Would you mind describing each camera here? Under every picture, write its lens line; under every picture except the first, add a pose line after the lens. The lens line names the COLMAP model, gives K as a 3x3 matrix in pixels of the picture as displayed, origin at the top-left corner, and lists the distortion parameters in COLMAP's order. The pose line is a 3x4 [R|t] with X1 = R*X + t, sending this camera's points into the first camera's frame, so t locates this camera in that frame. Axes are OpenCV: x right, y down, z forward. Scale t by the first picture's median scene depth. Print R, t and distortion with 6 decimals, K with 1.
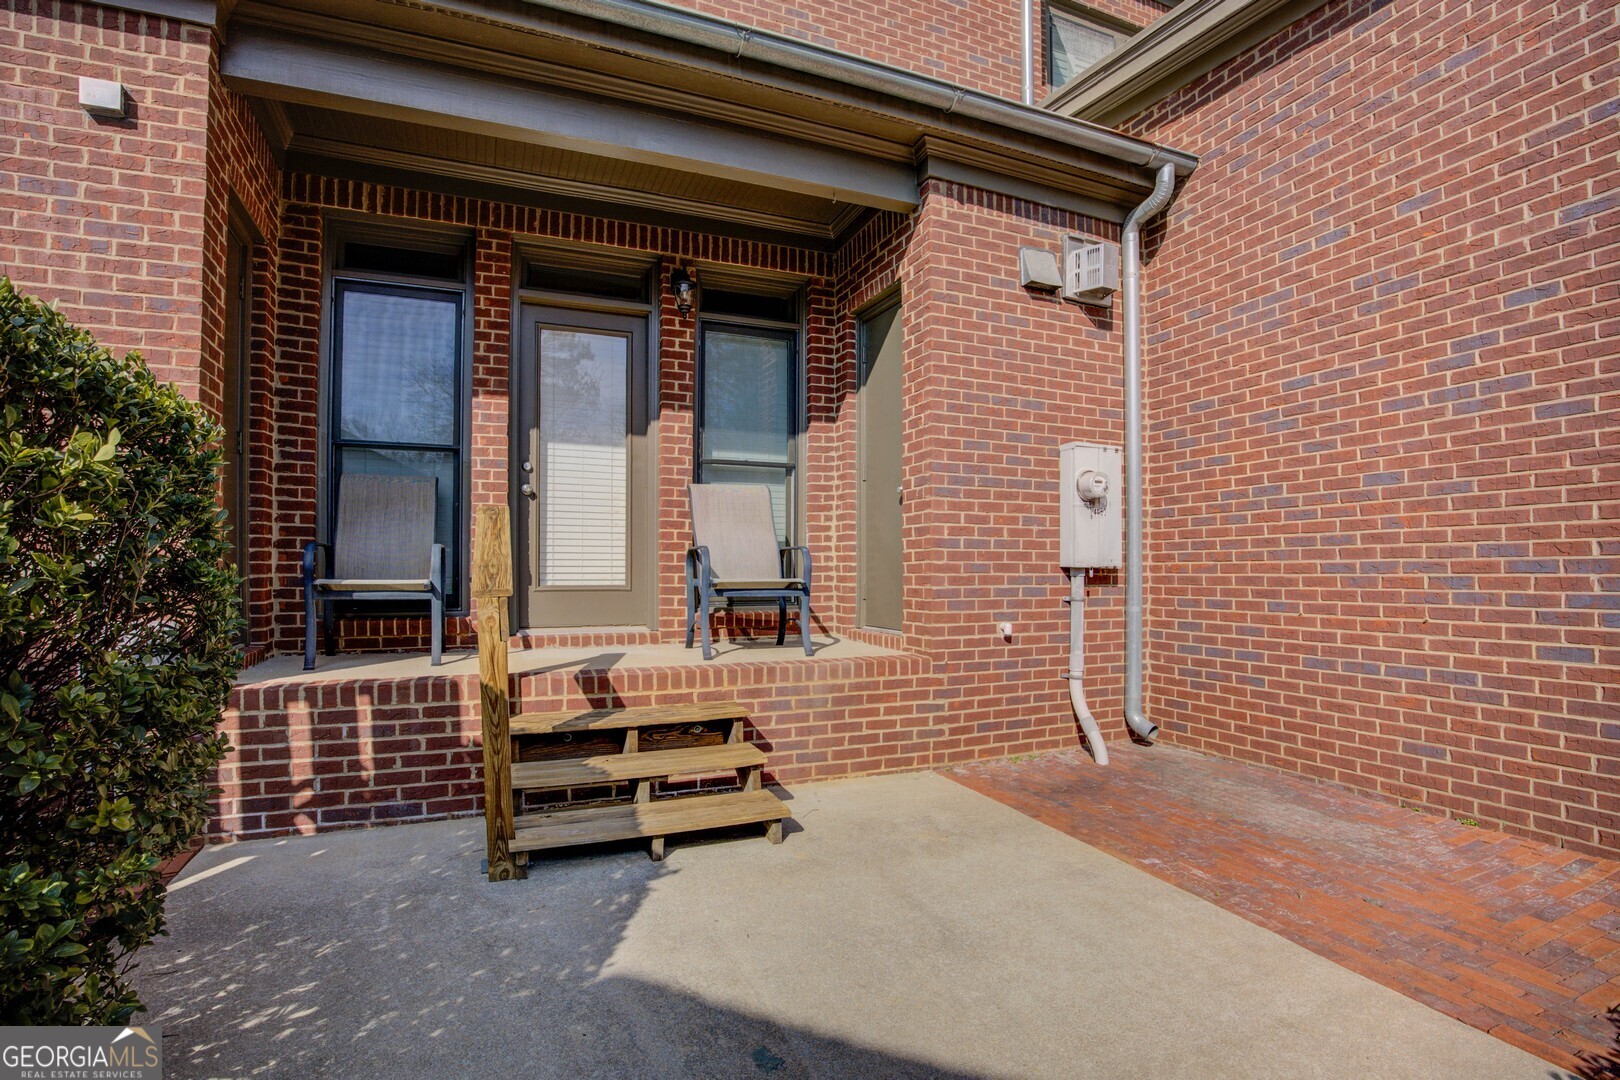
lens RADIAL K [[784.4, 0, 807.5], [0, 784.4, 574.3], [0, 0, 1]] dist [-0.068442, 0.014889]
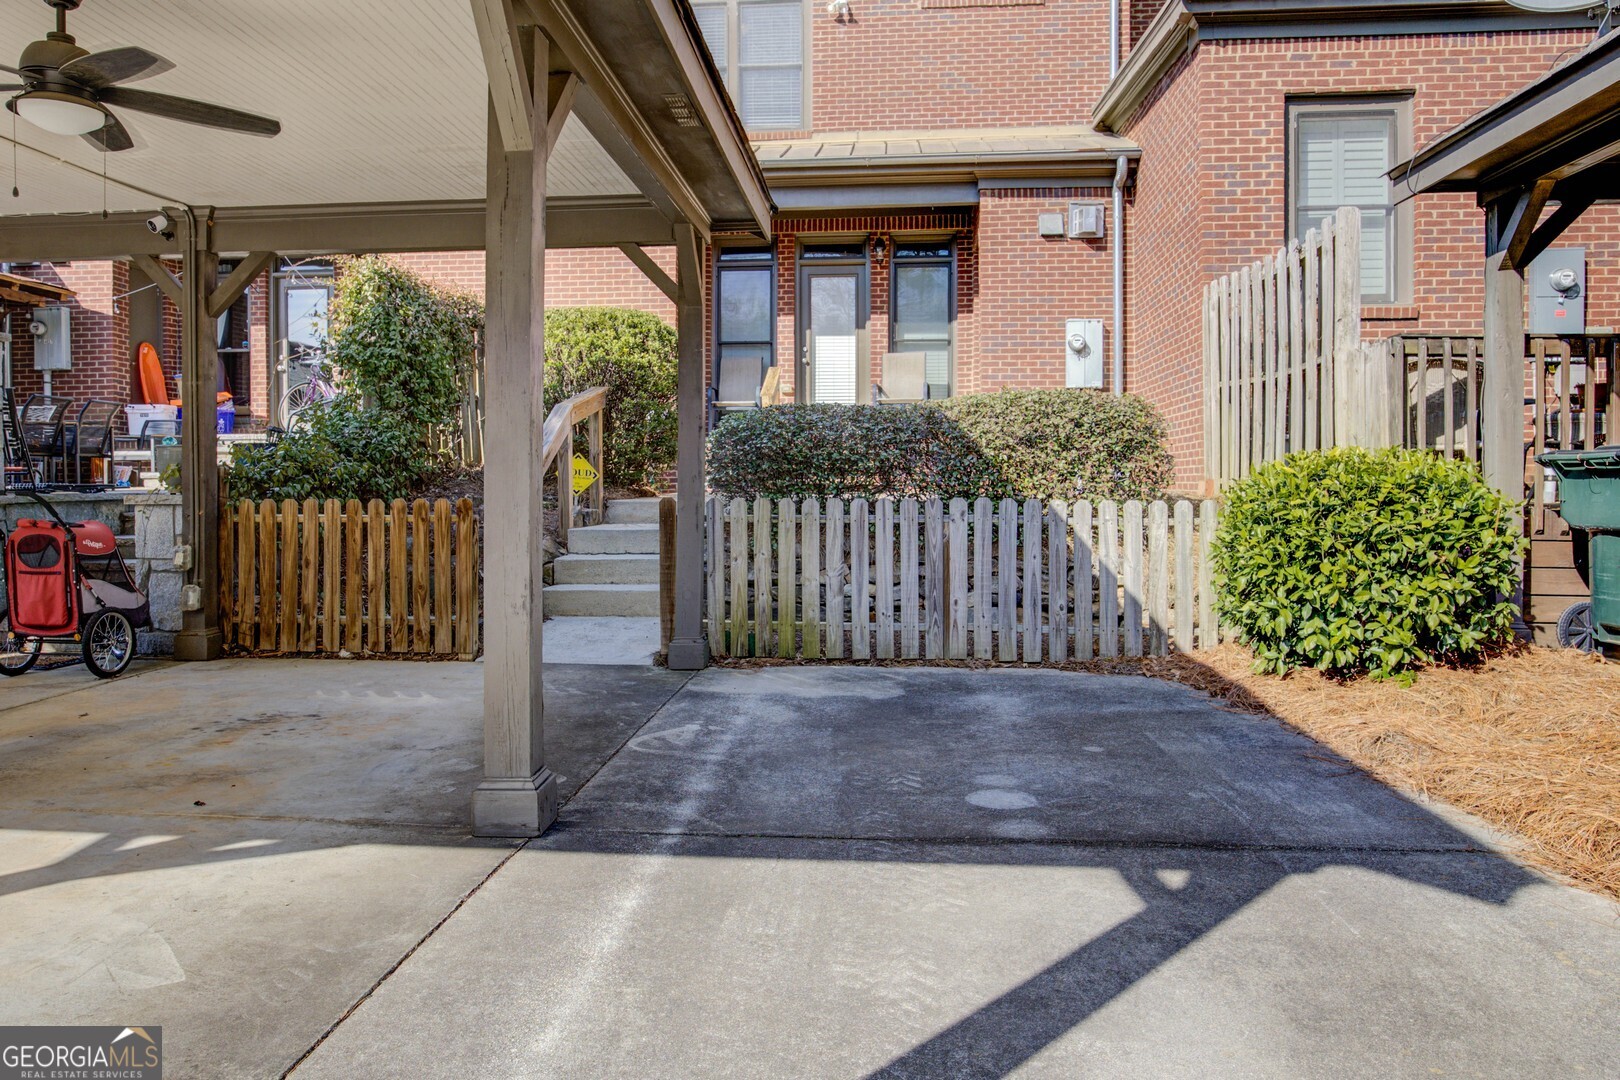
lens RADIAL K [[1145.0, 0, 809.7], [0, 1145.0, 477.6], [0, 0, 1]] dist [-0.008882, 0.000553]
pose [[0.888052, -0.004293, -0.459723, 1.001851], [0.001516, 0.999978, -0.006410, 0.209923], [0.459740, 0.004995, 0.888039, -1.602777]]
